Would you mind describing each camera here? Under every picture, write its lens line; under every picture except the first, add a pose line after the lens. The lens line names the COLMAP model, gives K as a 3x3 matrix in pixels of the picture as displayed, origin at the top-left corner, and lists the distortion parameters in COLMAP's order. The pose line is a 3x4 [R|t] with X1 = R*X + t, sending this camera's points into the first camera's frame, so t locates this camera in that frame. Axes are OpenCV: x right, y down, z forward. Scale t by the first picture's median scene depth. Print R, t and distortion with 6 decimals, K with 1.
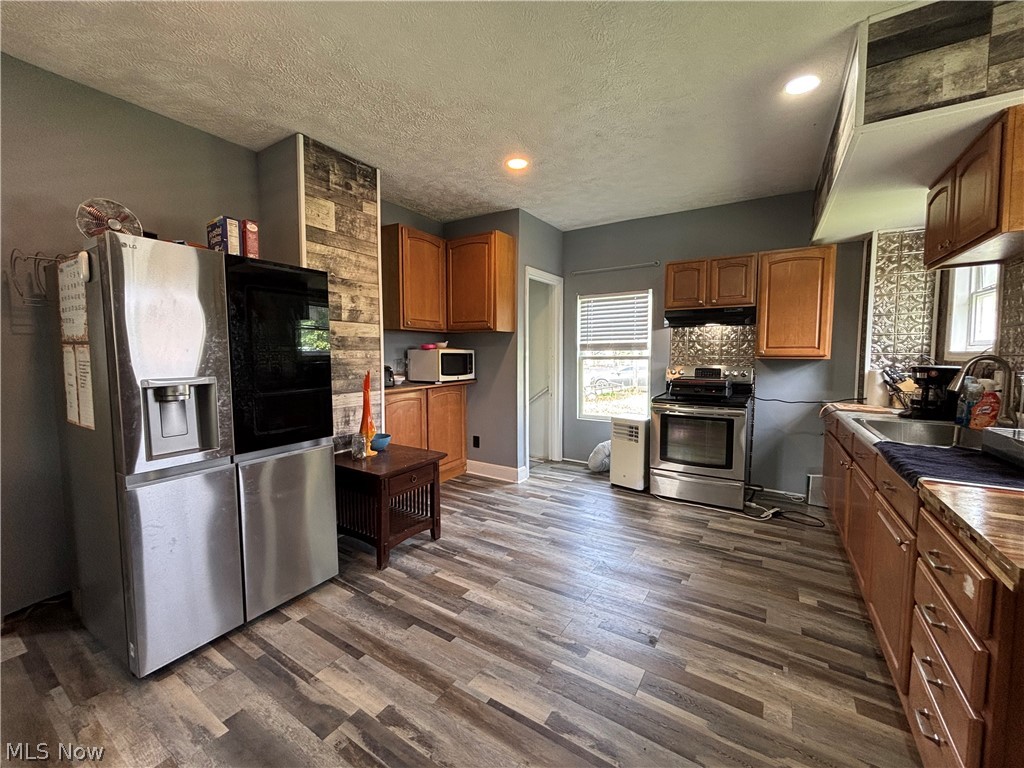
lens RADIAL K [[412.9, 0, 513.8], [0, 412.9, 382.4], [0, 0, 1]] dist [0.010289, -0.000309]
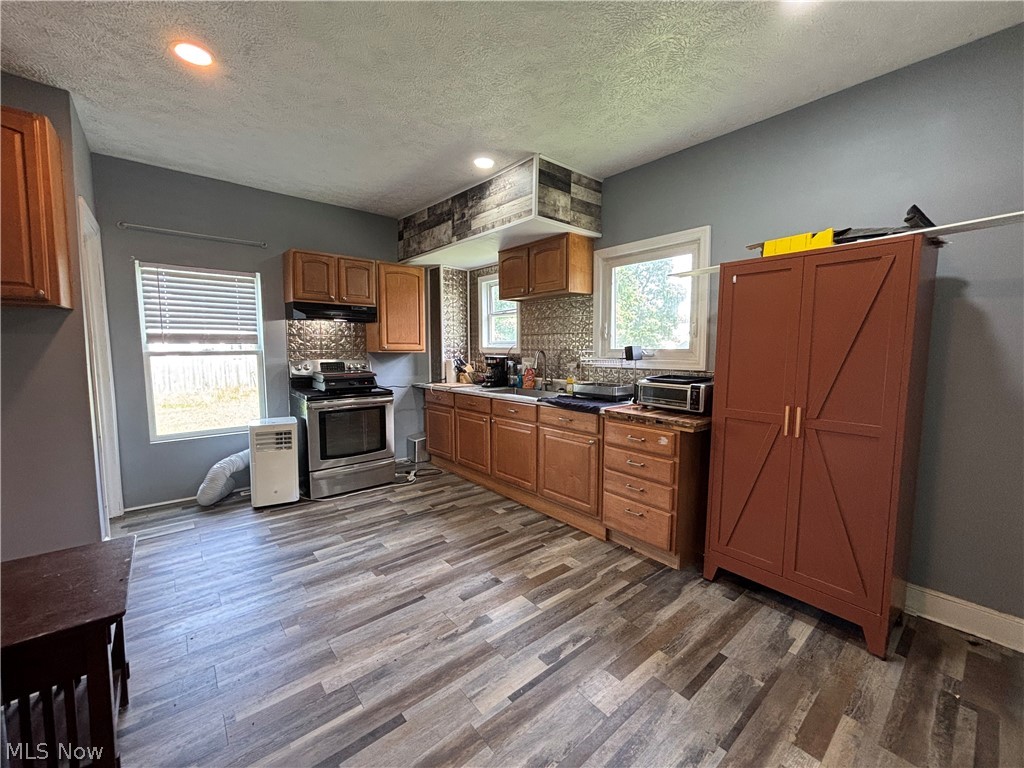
lens RADIAL K [[412.9, 0, 513.8], [0, 412.9, 382.4], [0, 0, 1]] dist [0.010289, -0.000309]
pose [[0.307247, -0.079688, 0.948288, -0.476078], [0.065153, 0.995911, 0.062580, -0.024985], [-0.949397, 0.042556, 0.311182, 0.330404]]
